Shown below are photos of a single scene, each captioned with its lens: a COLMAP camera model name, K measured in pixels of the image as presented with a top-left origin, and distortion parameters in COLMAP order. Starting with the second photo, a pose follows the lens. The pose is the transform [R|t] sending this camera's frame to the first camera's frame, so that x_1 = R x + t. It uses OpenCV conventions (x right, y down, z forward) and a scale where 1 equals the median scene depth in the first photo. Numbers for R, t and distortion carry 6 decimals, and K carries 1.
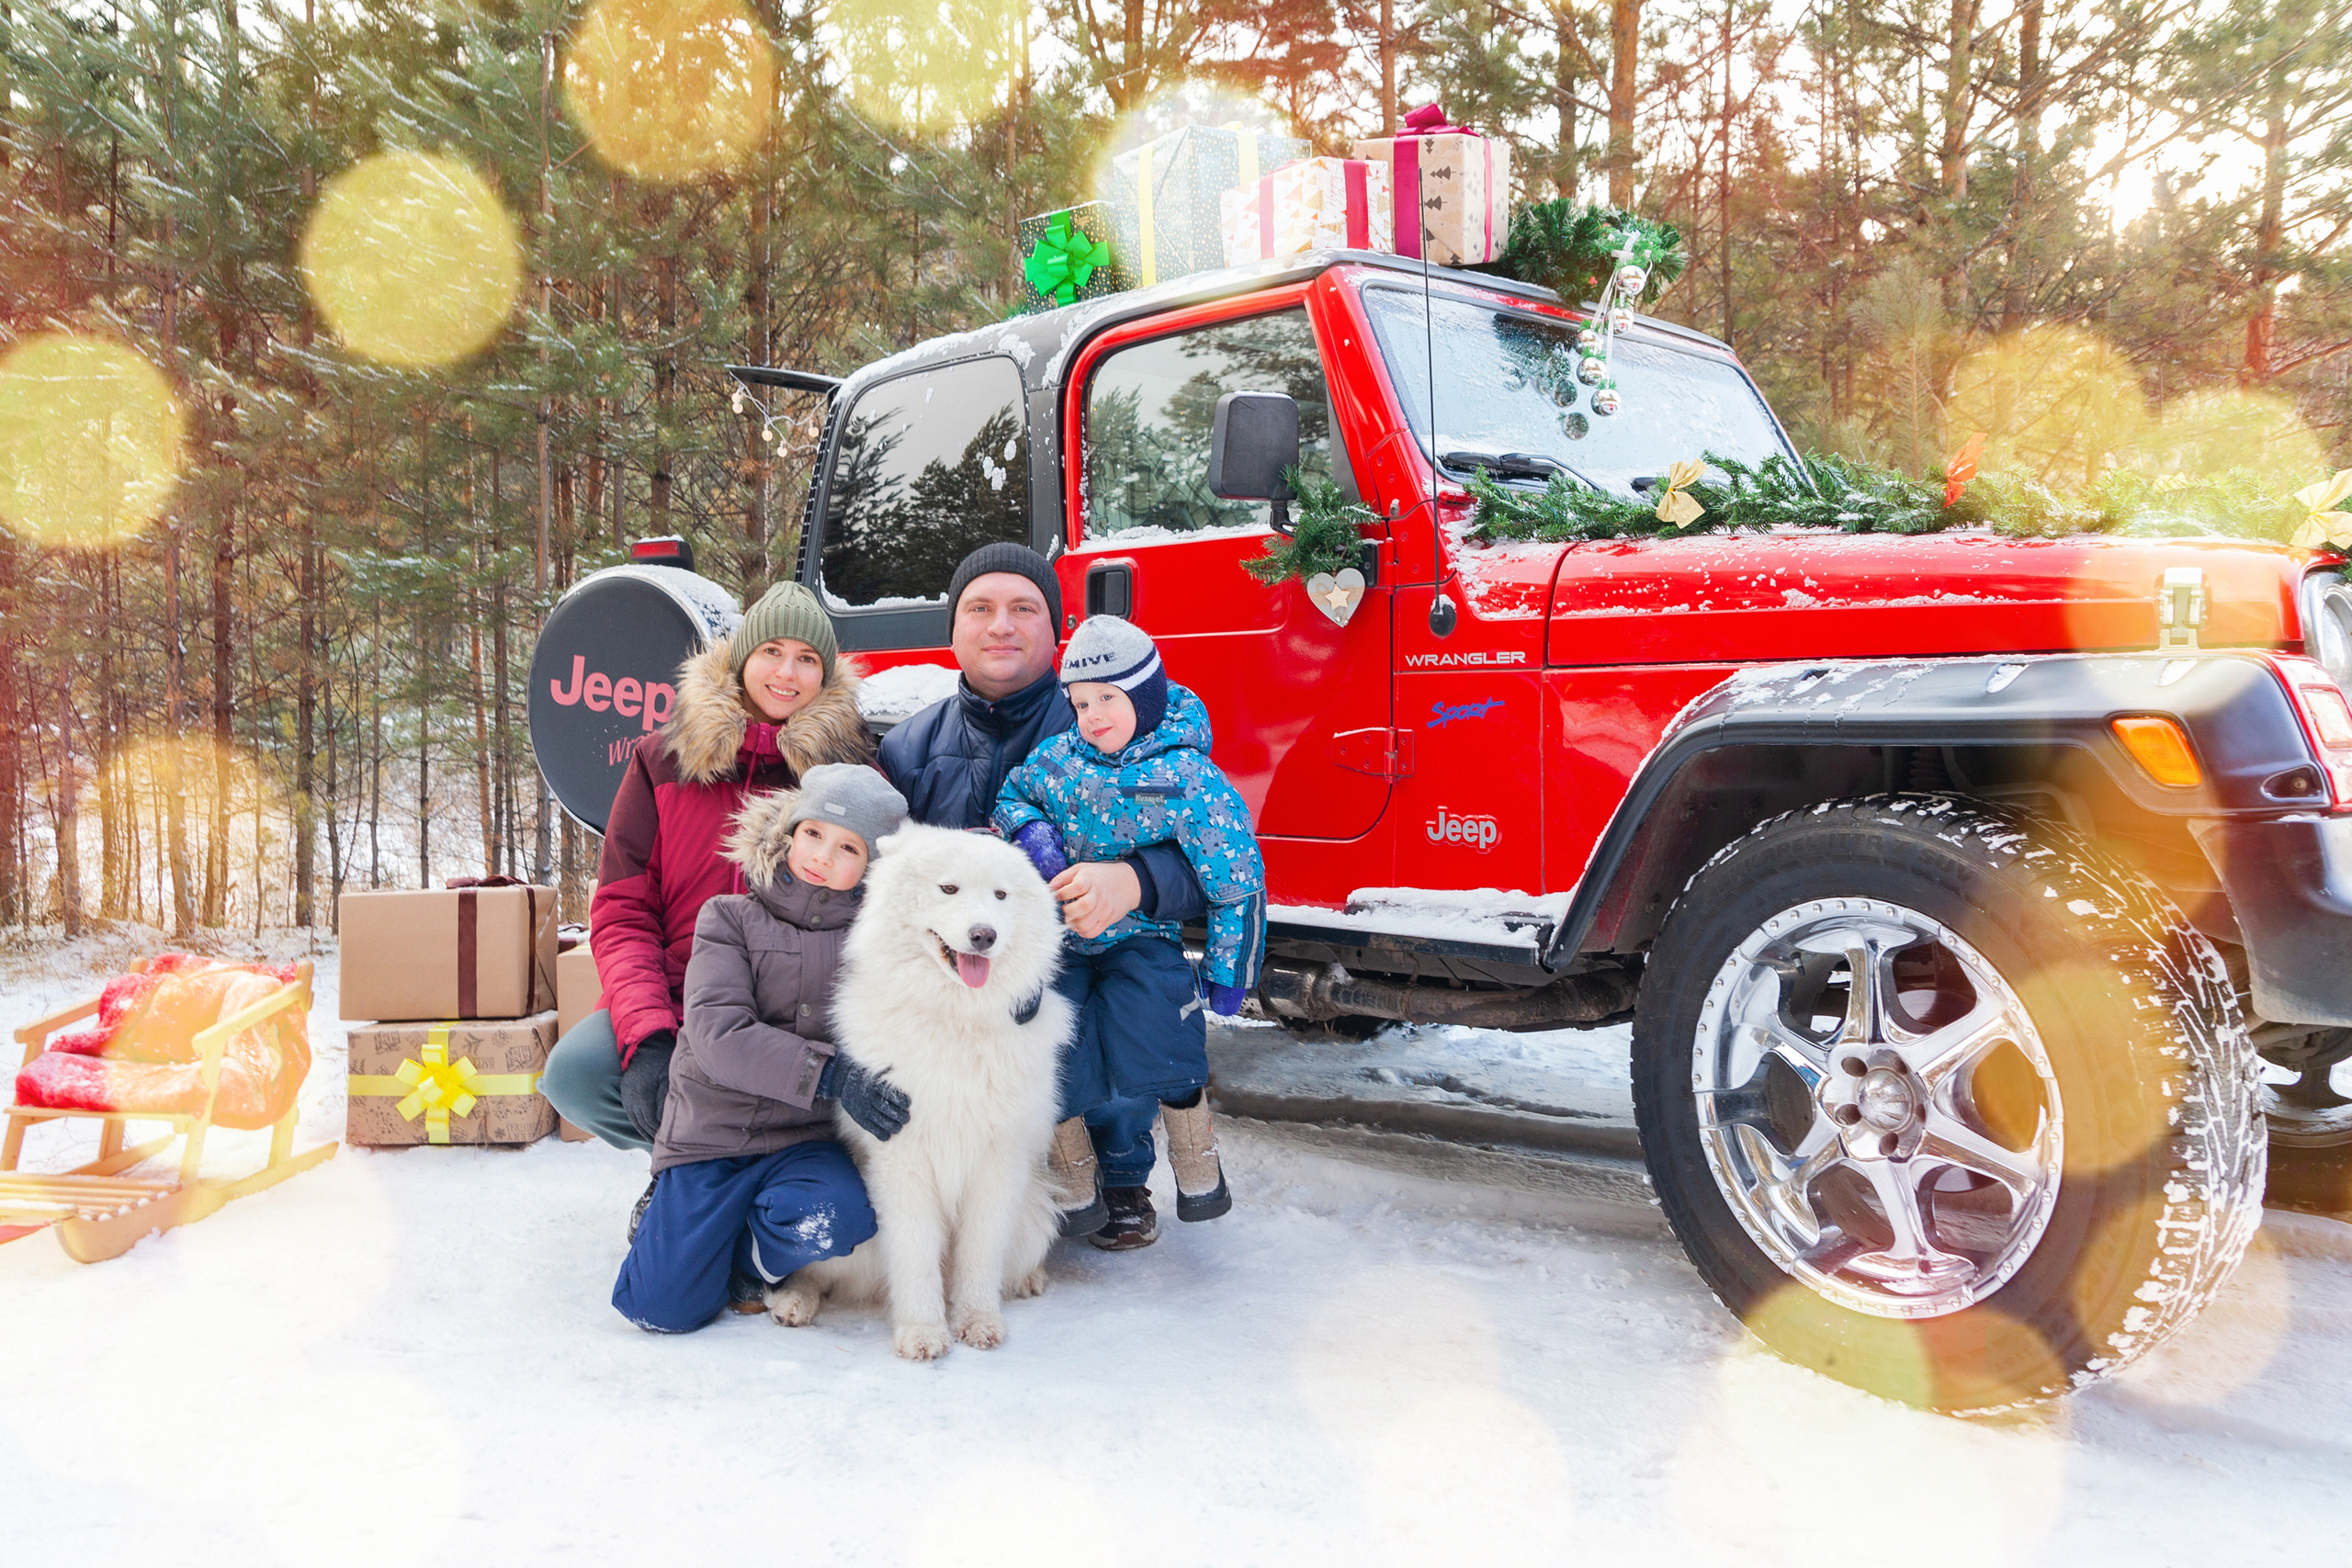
lens RADIAL K [[1921.4, 0, 1171.9], [0, 1921.4, 715.5], [0, 0, 1]] dist [0.001217, 0.005326]
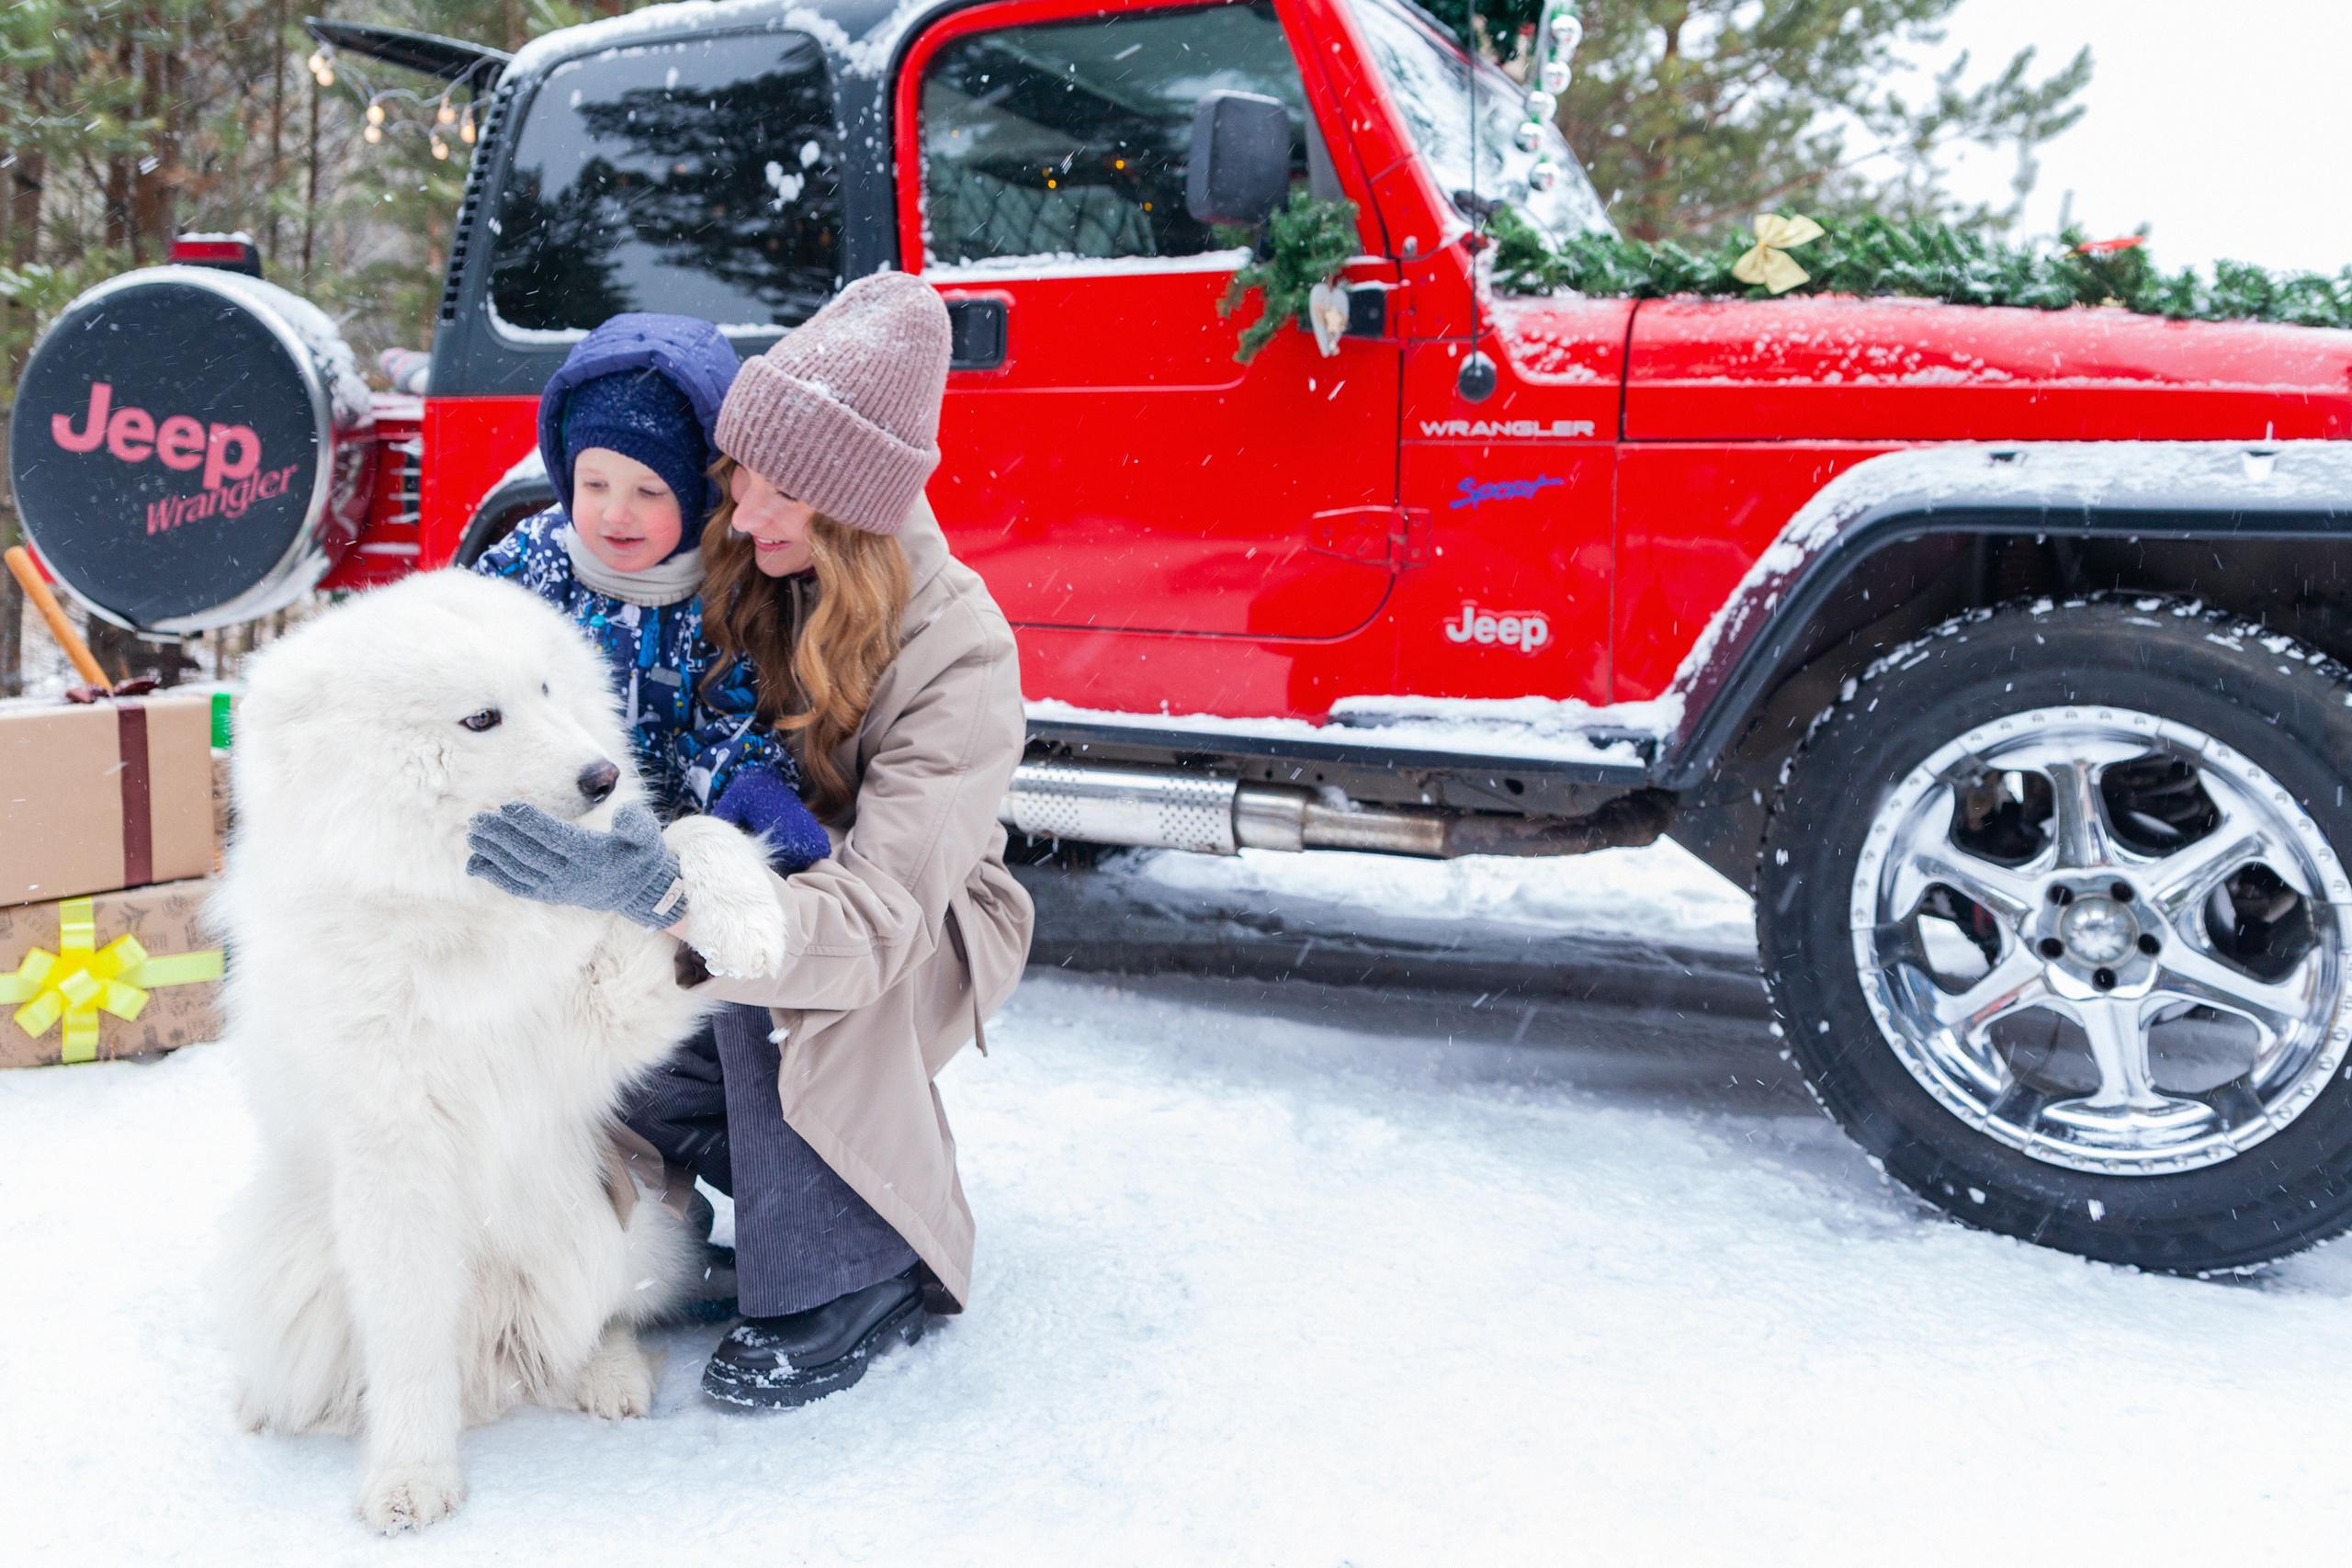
lens RADIAL K [[1892.8, 0, 1174.6], [0, 1892.8, 588.6], [0, 0, 1]] dist [-0.001859, -0.000290]
pose [[0.934376, 0.022830, 0.355558, -0.309092], [-0.032918, 0.999208, 0.022347, 0.030146], [-0.354766, -0.032585, 0.934387, 0.292912]]
